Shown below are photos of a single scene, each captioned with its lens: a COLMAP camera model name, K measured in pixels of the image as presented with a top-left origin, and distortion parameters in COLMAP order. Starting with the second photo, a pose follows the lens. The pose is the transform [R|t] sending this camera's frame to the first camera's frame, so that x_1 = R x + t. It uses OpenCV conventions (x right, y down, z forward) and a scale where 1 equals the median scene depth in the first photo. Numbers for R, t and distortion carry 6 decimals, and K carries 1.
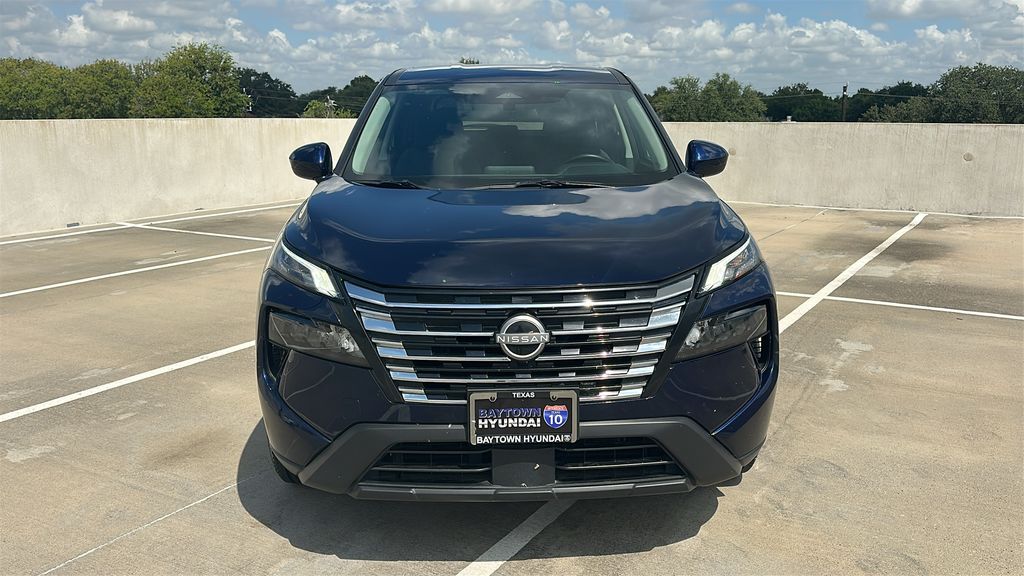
lens RADIAL K [[880.8, 0, 514.0], [0, 880.8, 306.5], [0, 0, 1]] dist [0.003468, -0.008105]
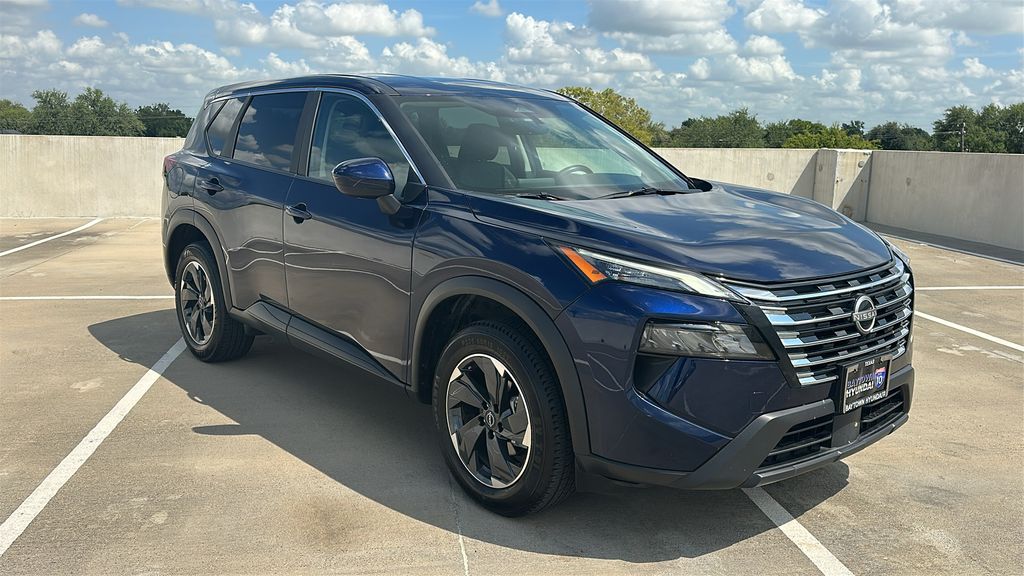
lens RADIAL K [[859.1, 0, 490.6], [0, 859.1, 311.3], [0, 0, 1]] dist [0.055615, -0.095750]
pose [[0.787979, -0.103330, 0.606969, -1.062376], [0.111096, 0.993498, 0.024905, -0.052419], [-0.605596, 0.047807, 0.794335, 0.374979]]
